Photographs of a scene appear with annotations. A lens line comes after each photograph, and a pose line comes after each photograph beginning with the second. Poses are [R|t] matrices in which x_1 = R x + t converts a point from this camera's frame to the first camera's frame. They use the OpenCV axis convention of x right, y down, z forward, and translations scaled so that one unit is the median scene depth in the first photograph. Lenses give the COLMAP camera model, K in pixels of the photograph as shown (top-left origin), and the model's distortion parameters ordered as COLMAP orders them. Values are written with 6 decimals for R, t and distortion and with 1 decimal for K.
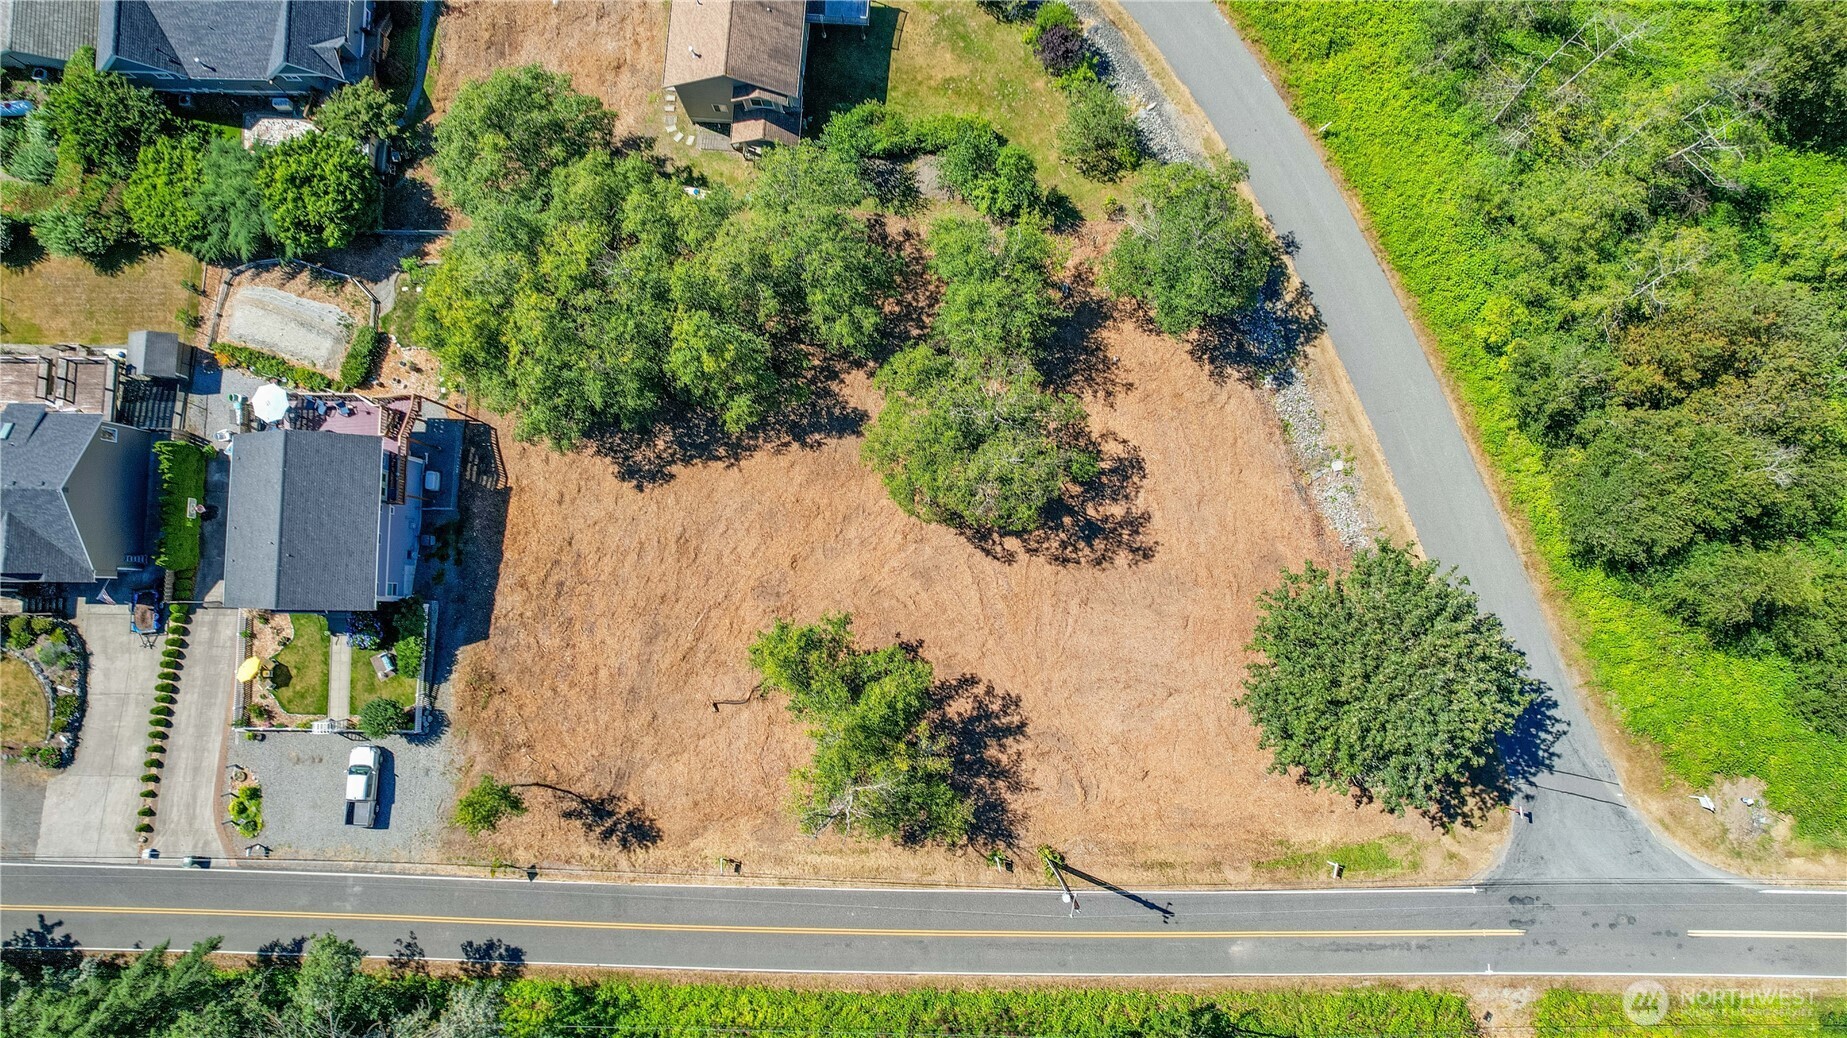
lens RADIAL K [[1181.6, 0, 919.7], [0, 1181.6, 510.1], [0, 0, 1]] dist [-0.078887, 0.067323]
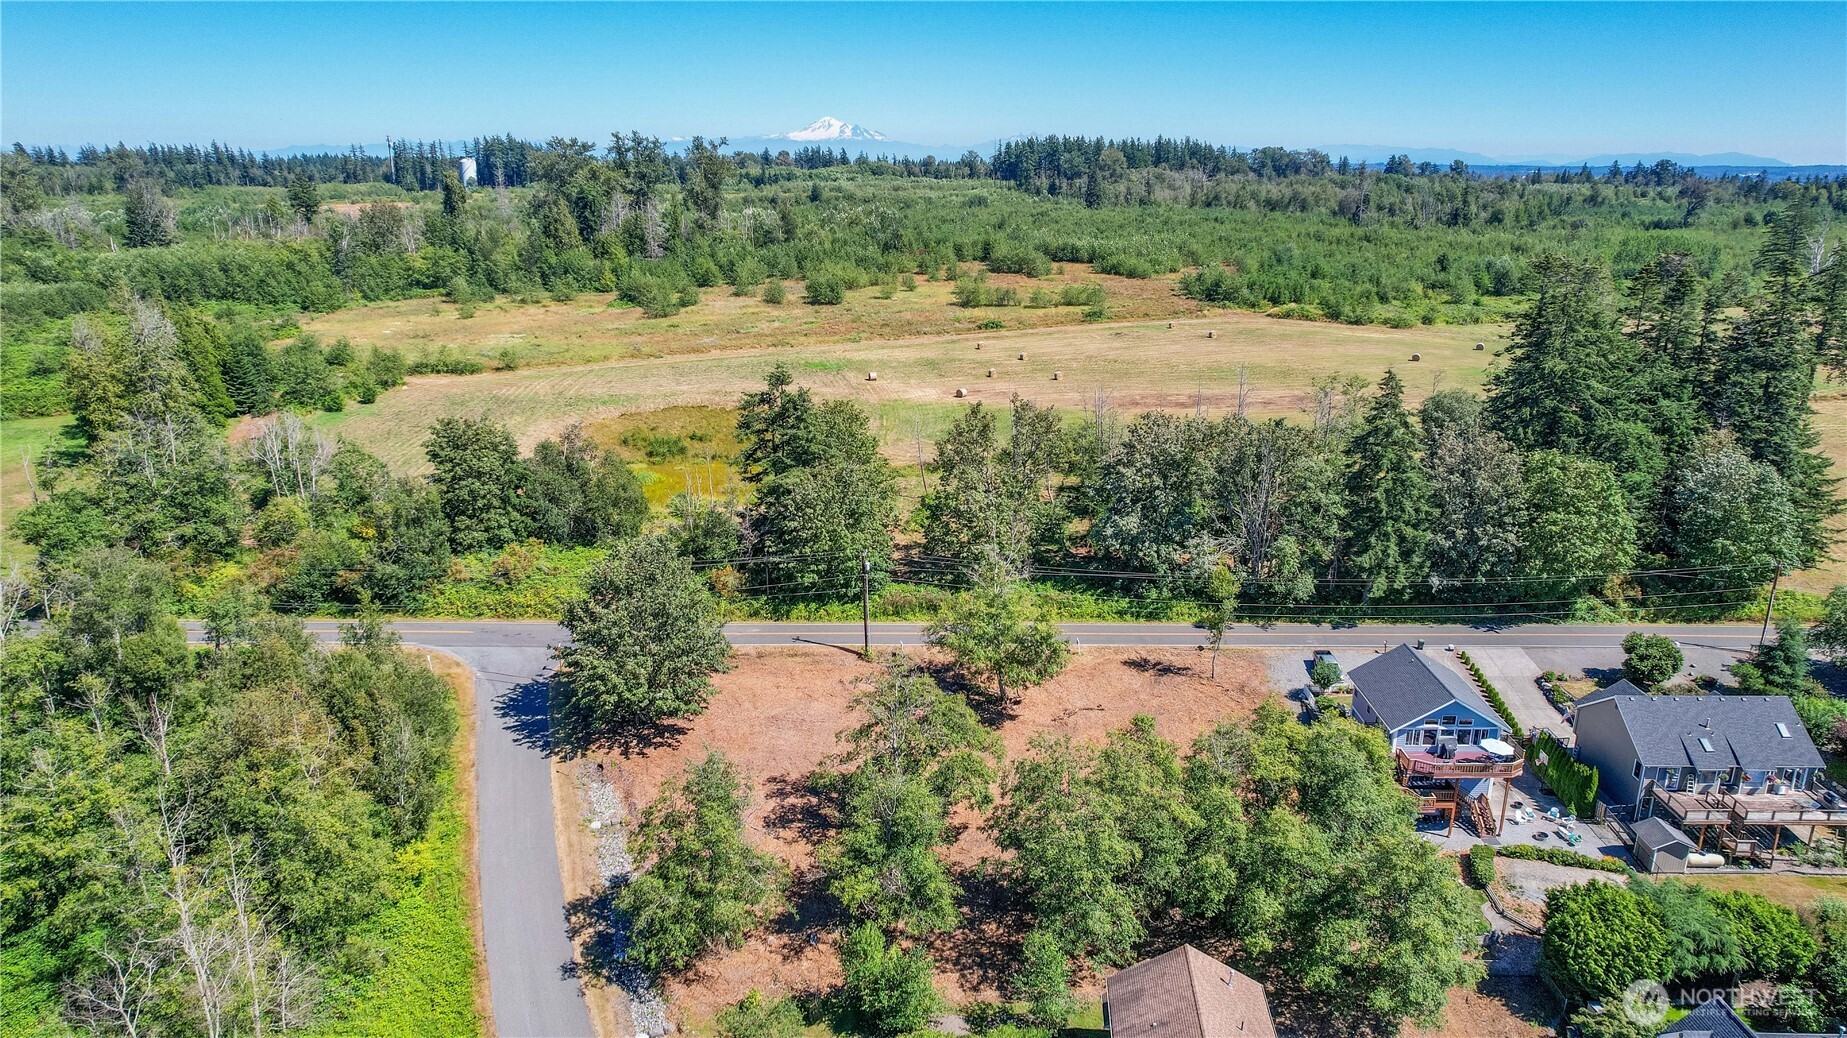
lens RADIAL K [[1181.6, 0, 919.7], [0, 1181.6, 510.1], [0, 0, 1]] dist [-0.078887, 0.067323]
pose [[-0.999967, -0.000899, 0.008122, 0.027150], [0.008128, -0.212156, 0.977202, -1.079905], [0.000845, 0.977235, 0.212156, 0.443372]]
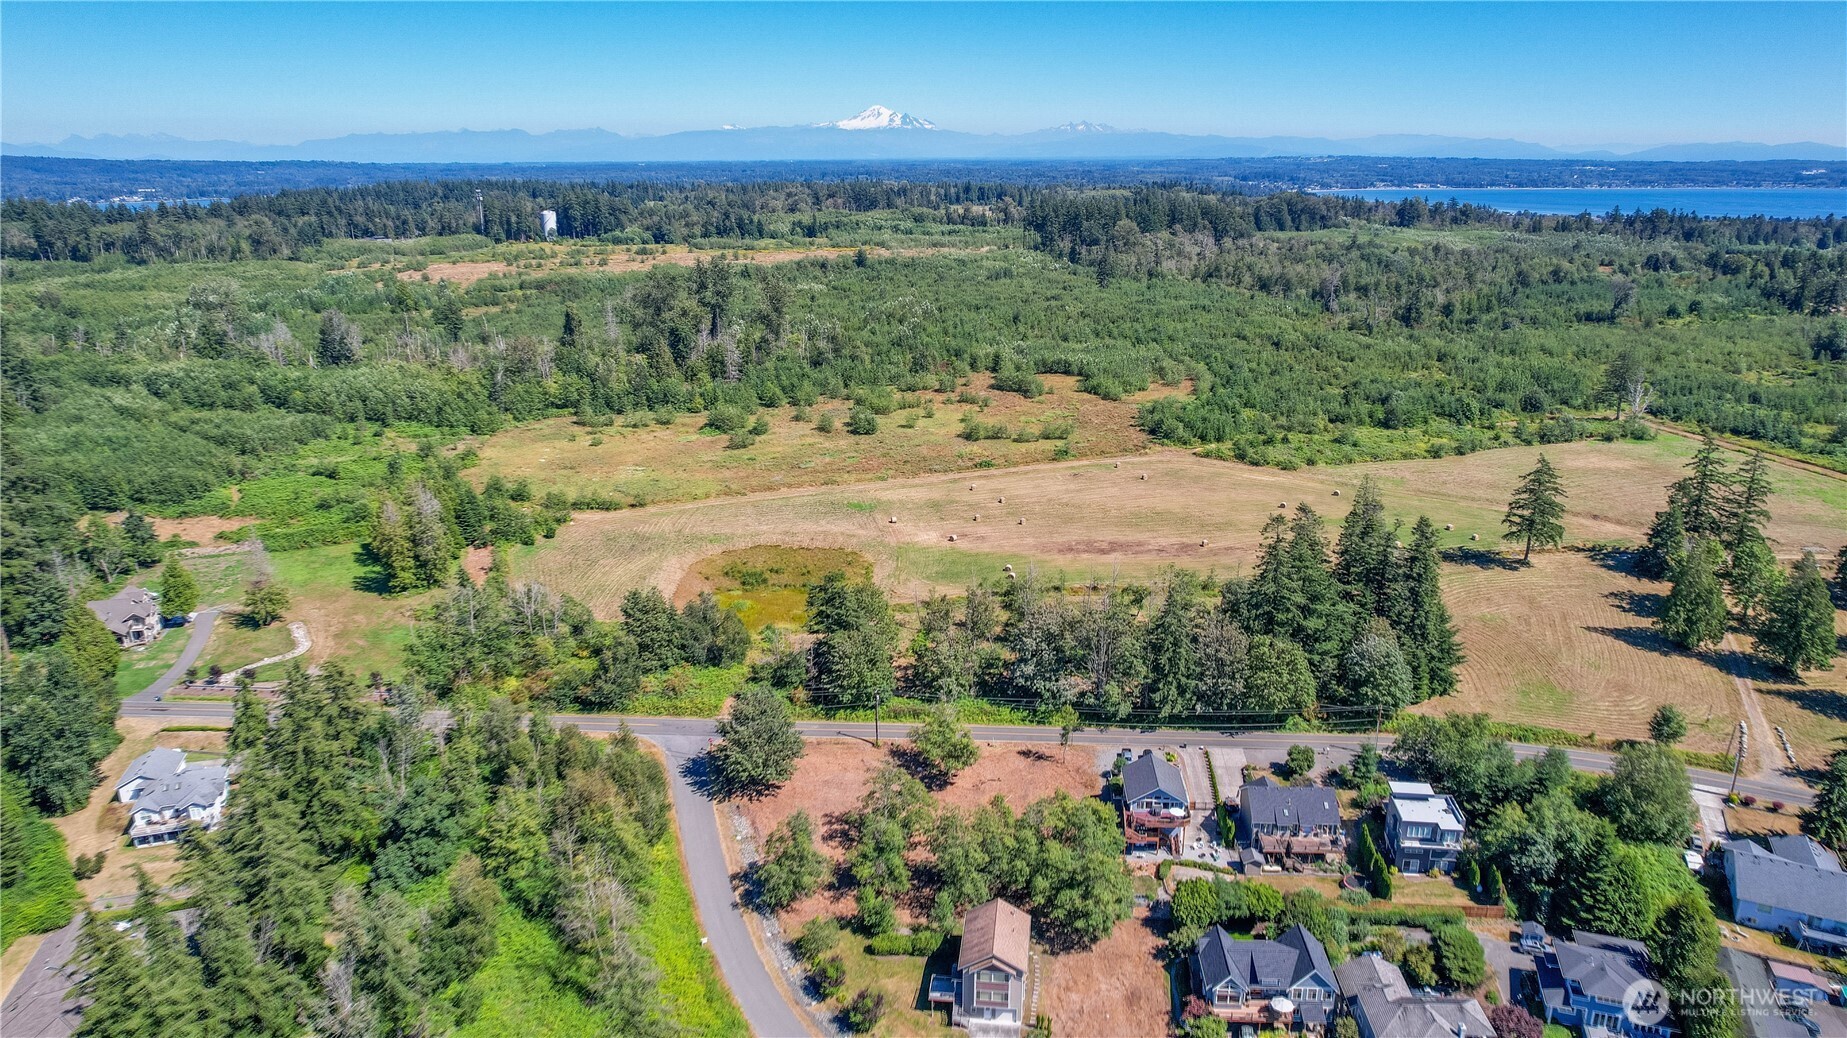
lens RADIAL K [[1201.3, 0, 923.5], [0, 1201.3, 519.0], [0, 0, 1]] dist [-0.057186, 0.000022]
pose [[-0.998913, -0.014583, 0.044272, -0.108336], [0.046462, -0.235400, 0.970787, -2.160567], [-0.003735, 0.971789, 0.235822, -0.184987]]
